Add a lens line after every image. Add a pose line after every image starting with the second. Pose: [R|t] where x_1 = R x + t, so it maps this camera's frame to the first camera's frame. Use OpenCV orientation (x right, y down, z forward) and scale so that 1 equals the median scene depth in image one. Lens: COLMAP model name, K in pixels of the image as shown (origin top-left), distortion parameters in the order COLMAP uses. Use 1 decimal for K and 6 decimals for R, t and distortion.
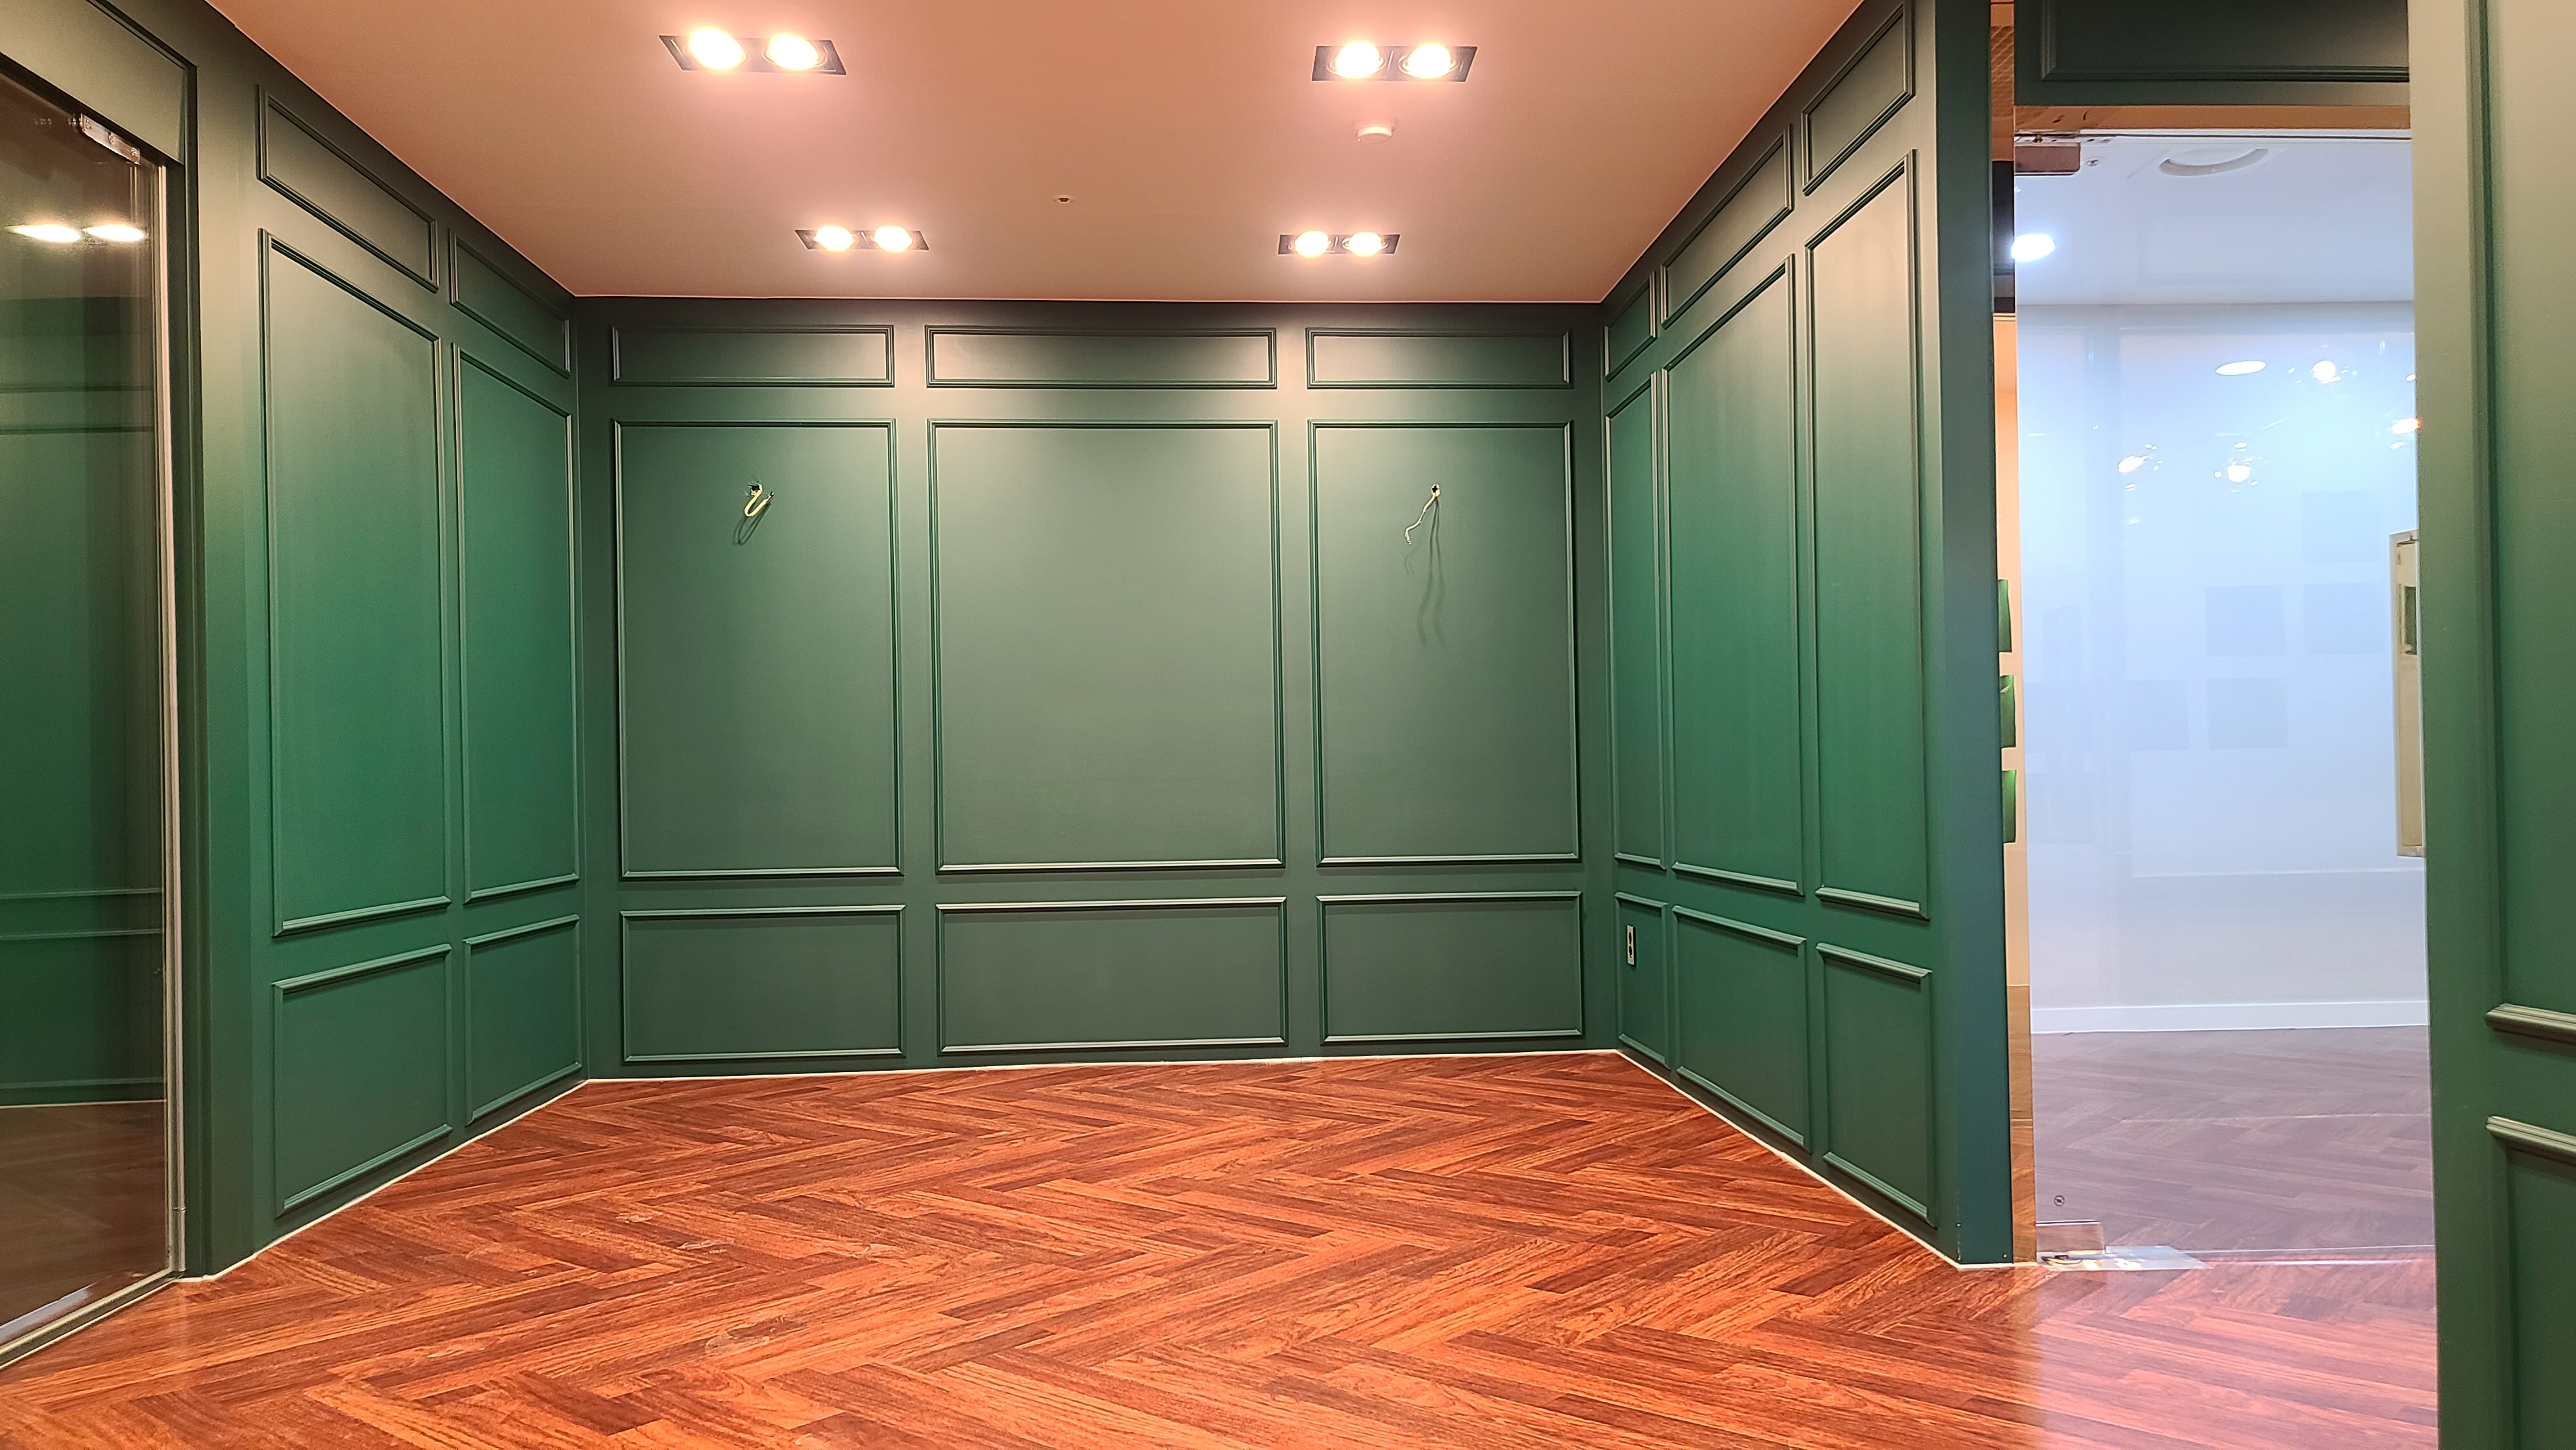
lens RADIAL K [[1887.0, 0, 1329.8], [0, 1887.0, 763.0], [0, 0, 1]] dist [0.067165, -0.044799]
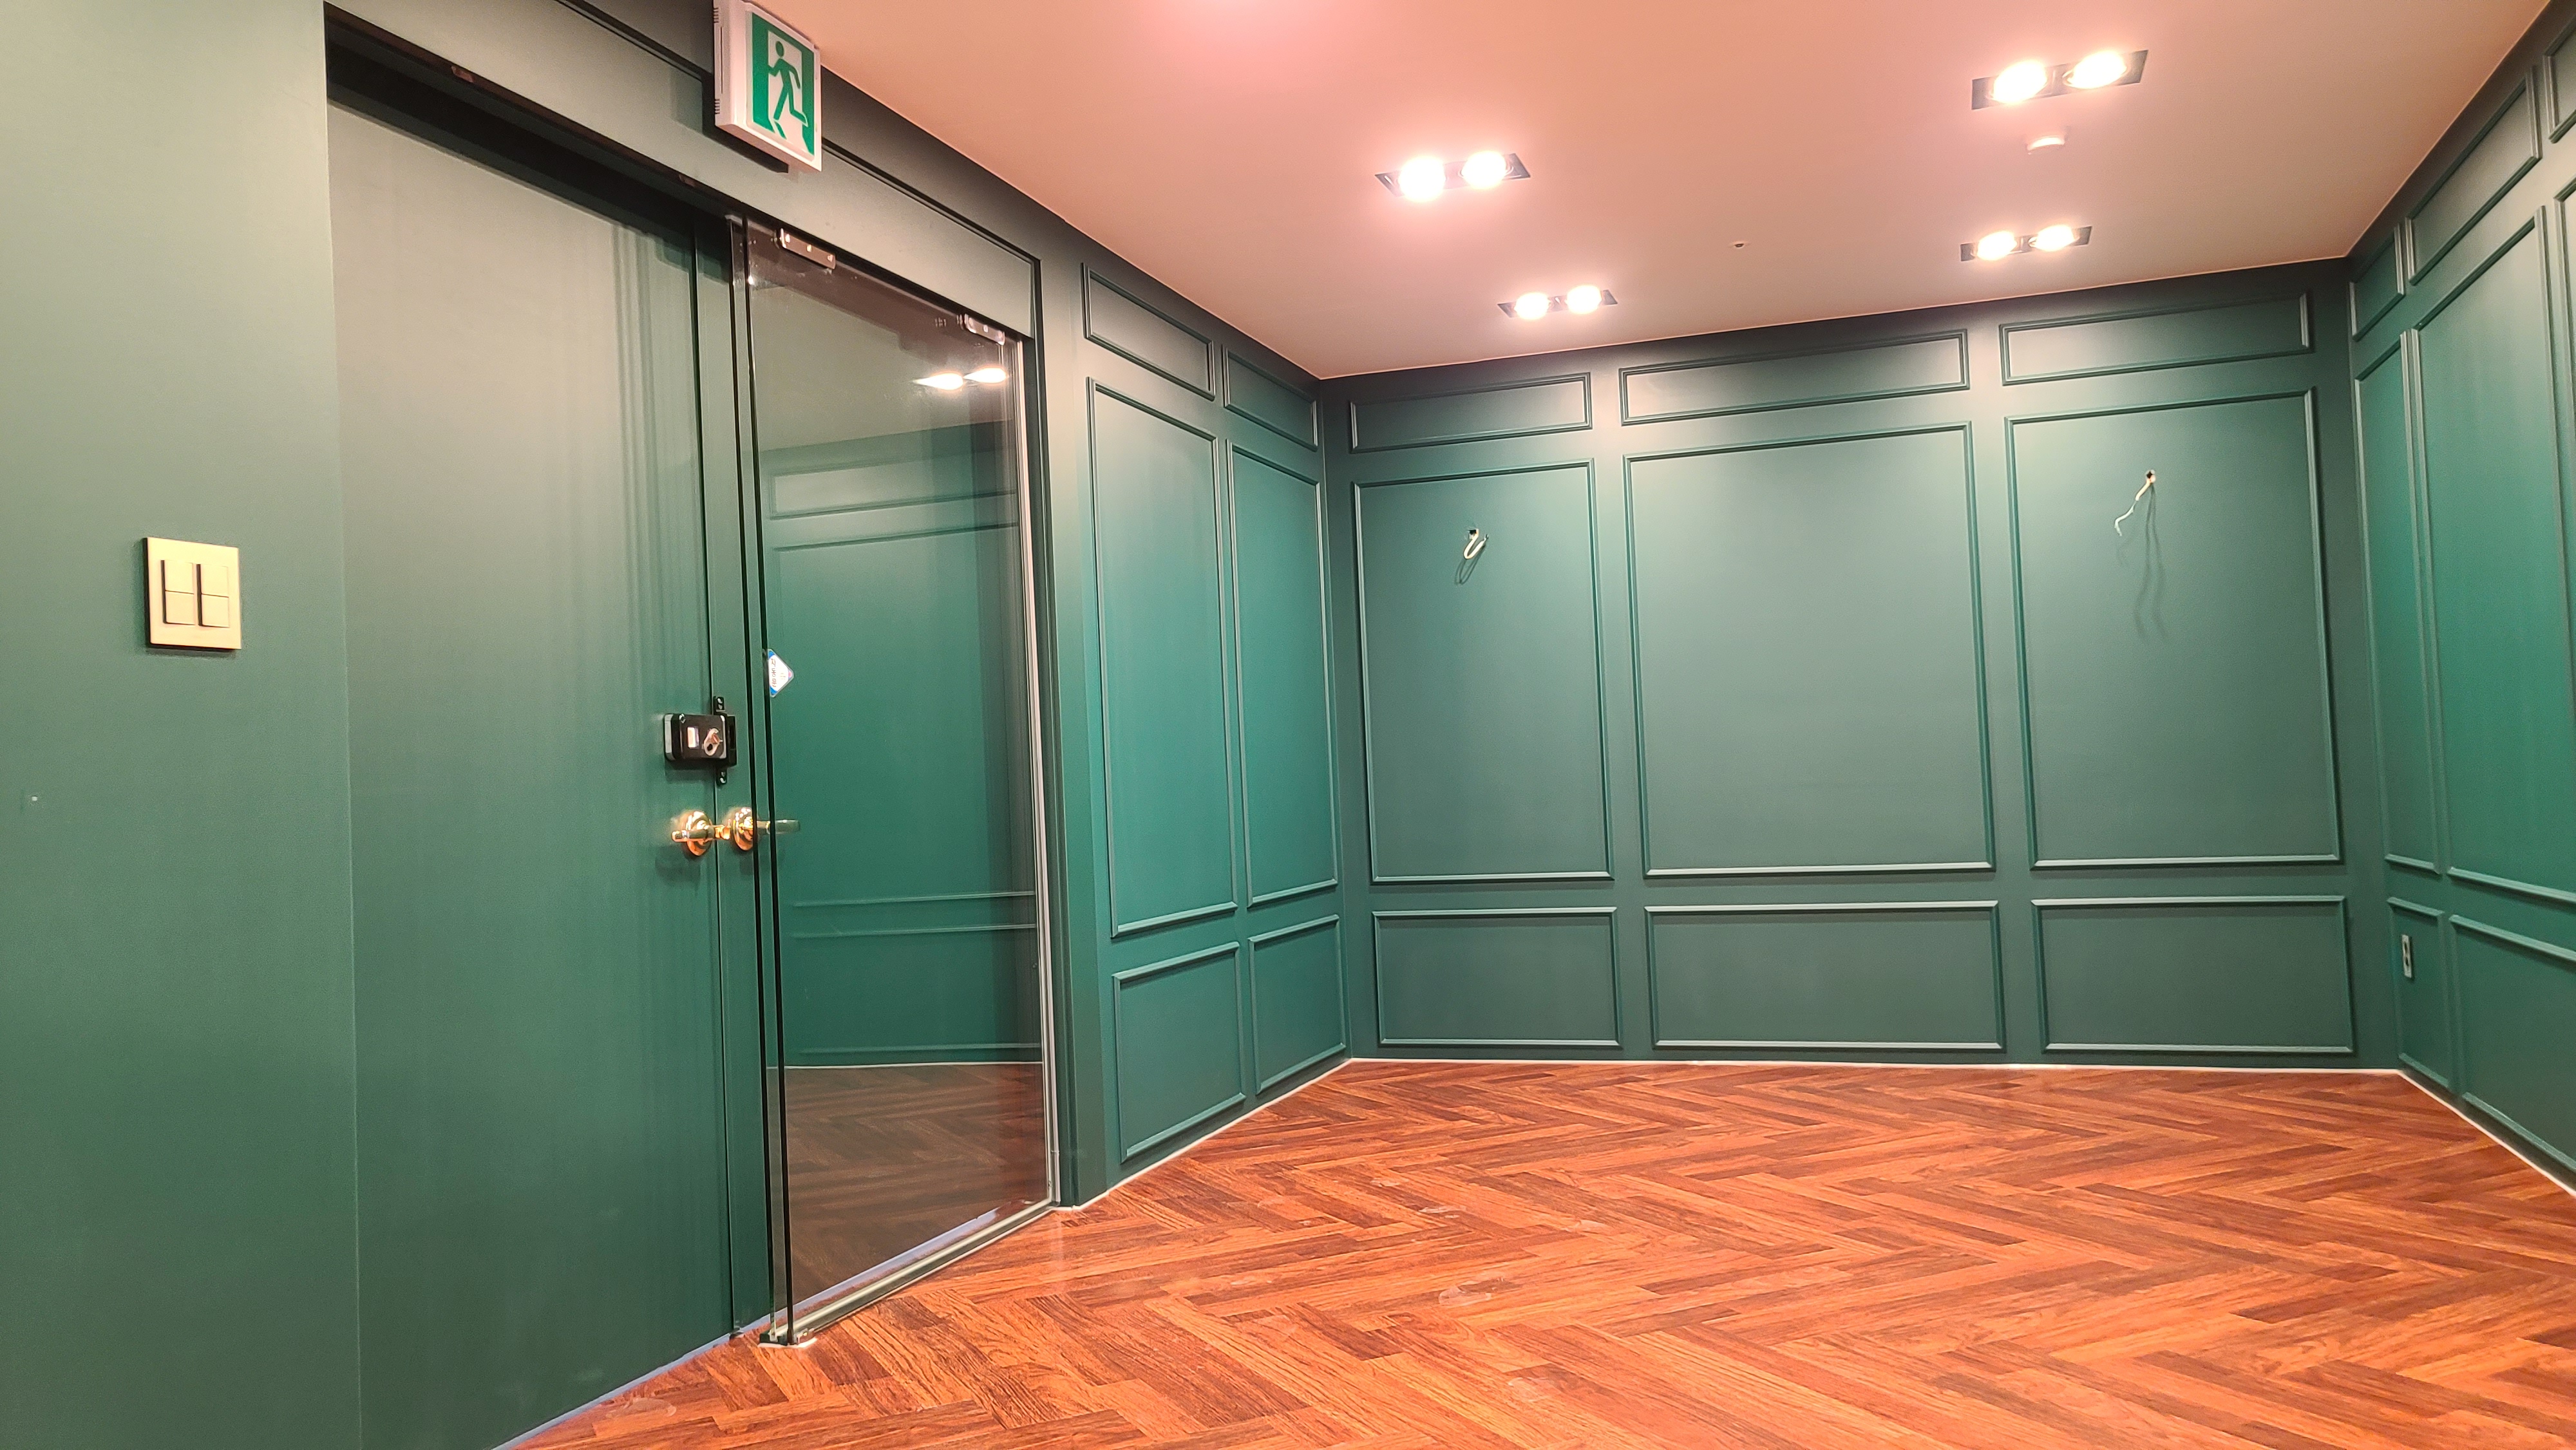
lens RADIAL K [[1887.0, 0, 1303.1], [0, 1887.0, 730.4], [0, 0, 1]] dist [0.067165, -0.044799]
pose [[0.920457, -0.035128, -0.389263, 0.040553], [0.031629, 0.999381, -0.015396, -0.017742], [0.389563, 0.001860, 0.920998, -0.071912]]
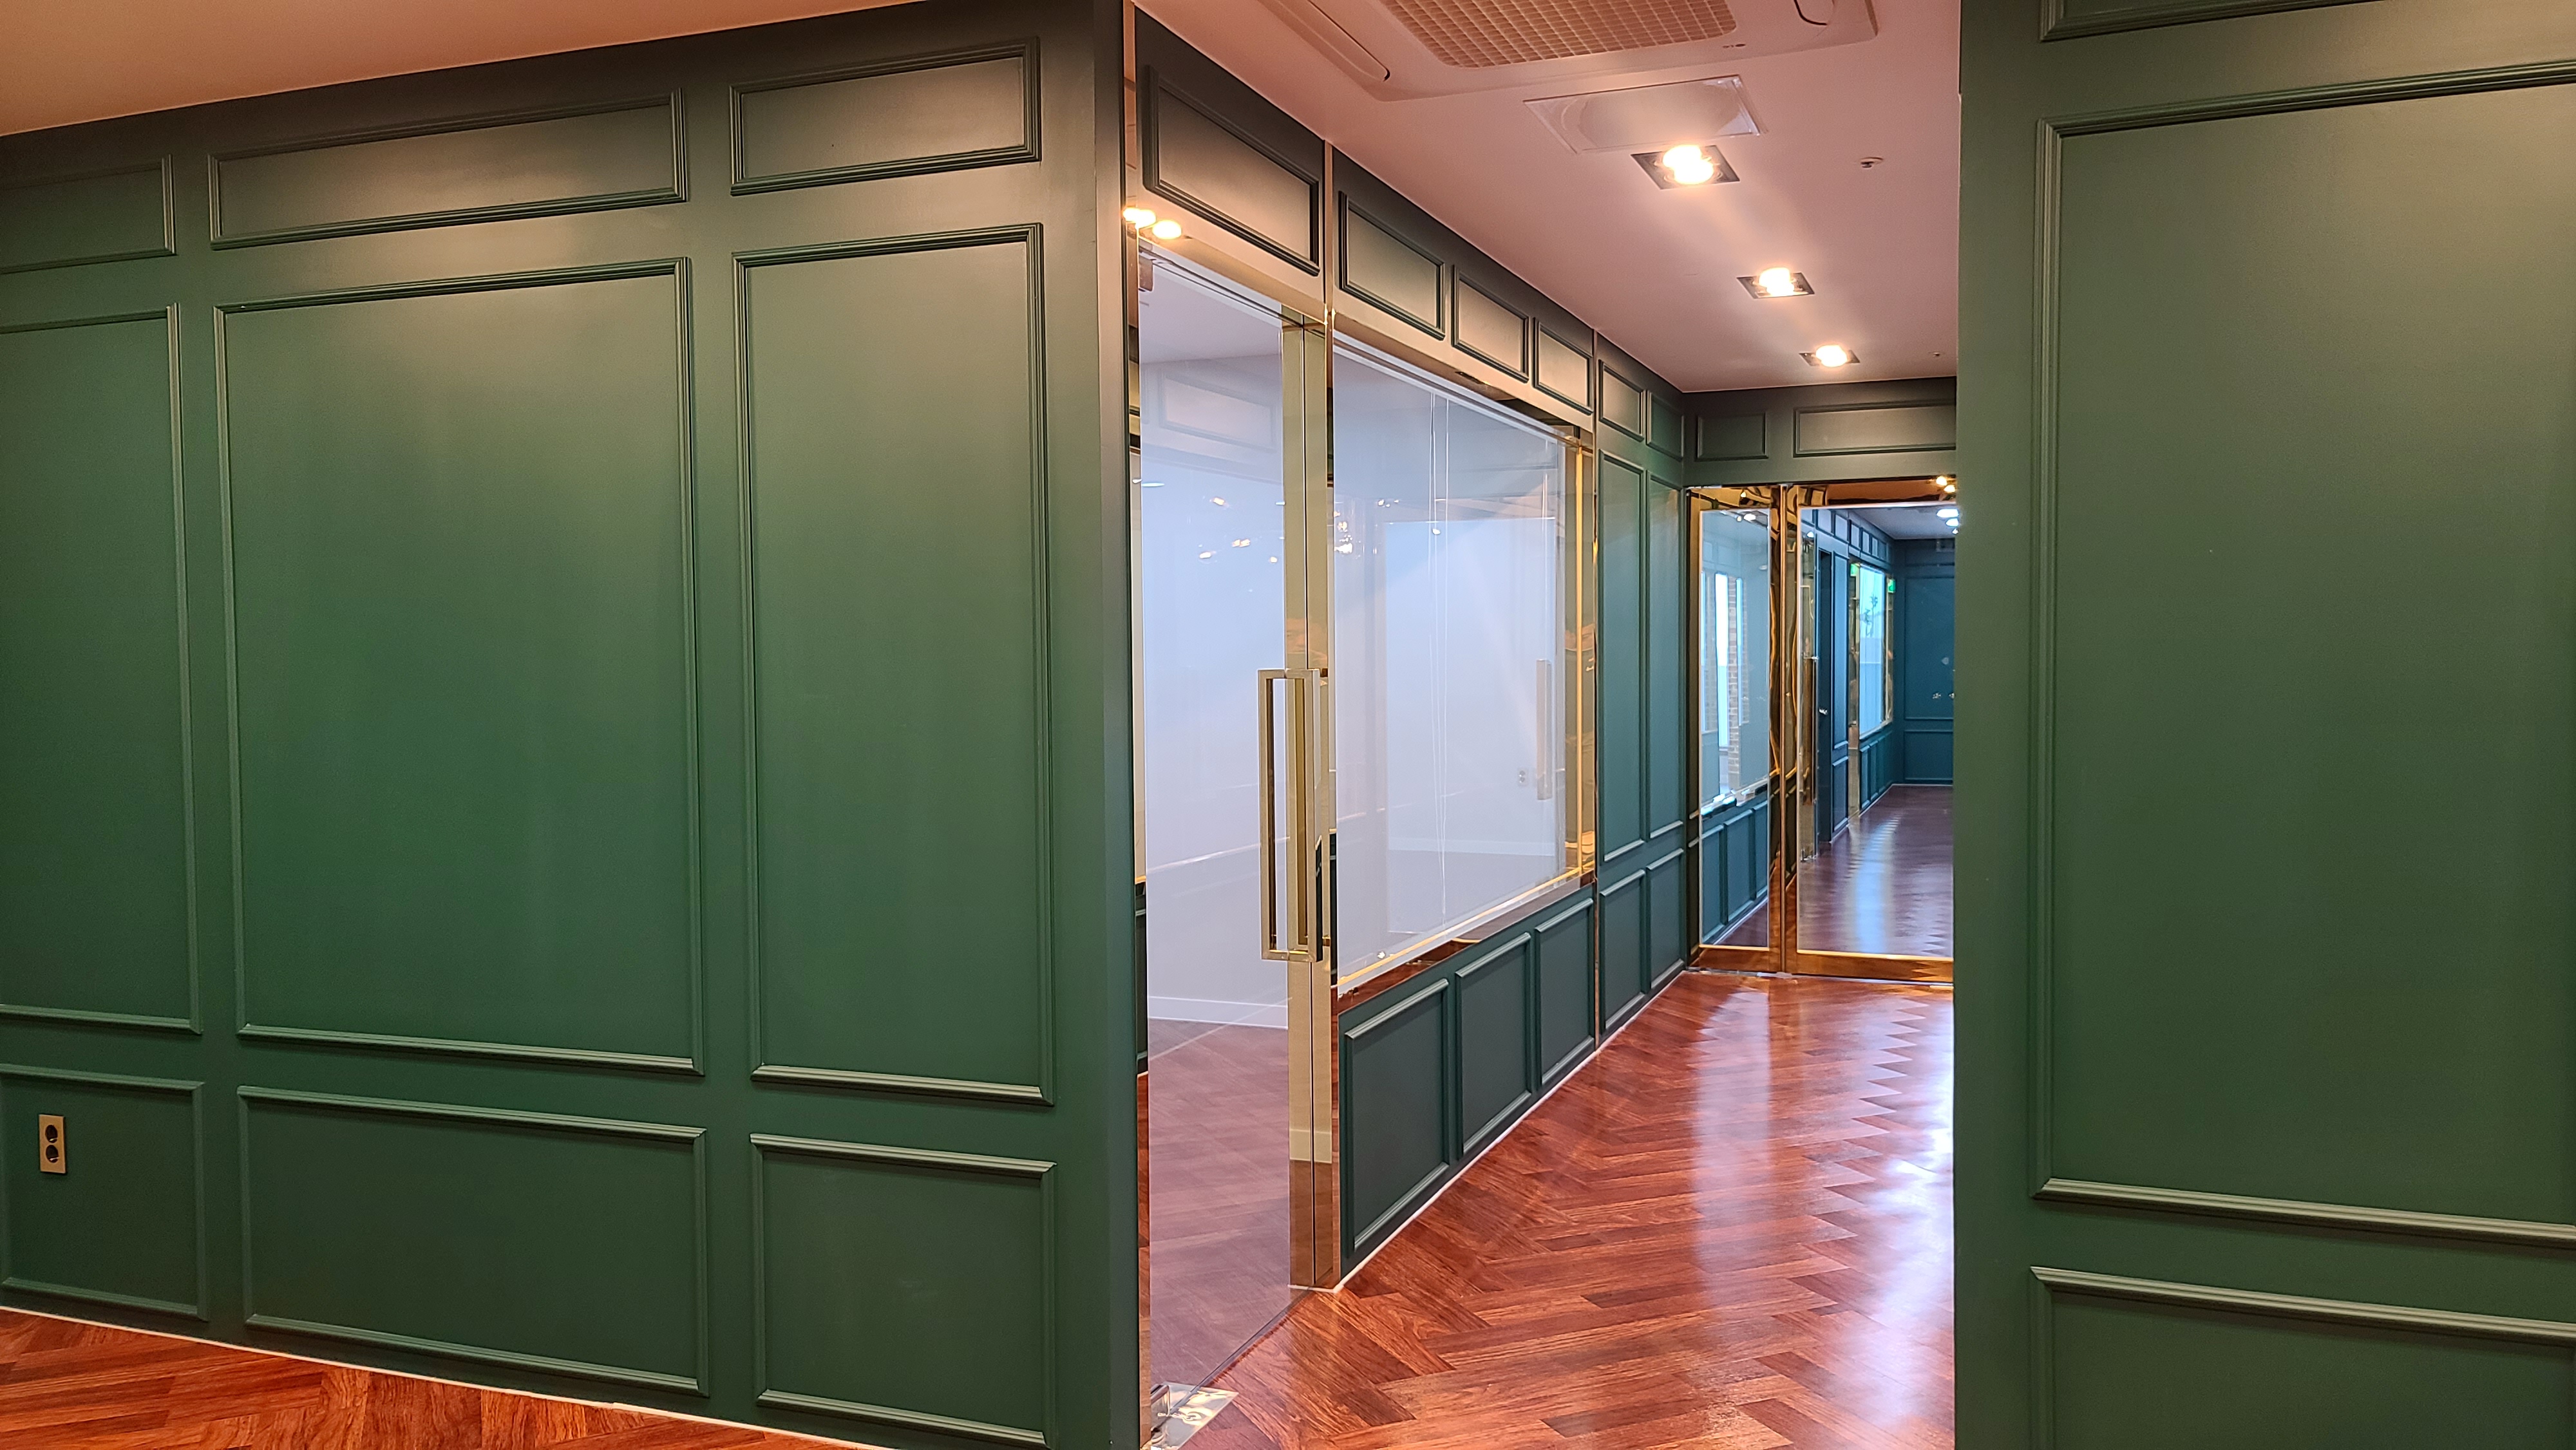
lens RADIAL K [[1887.0, 0, 1306.0], [0, 1887.0, 726.9], [0, 0, 1]] dist [0.067165, -0.044799]
pose [[0.440424, -0.018050, 0.897609, -0.303577], [-0.005626, 0.999723, 0.022864, -0.082474], [-0.897772, -0.015119, 0.440200, 0.370456]]
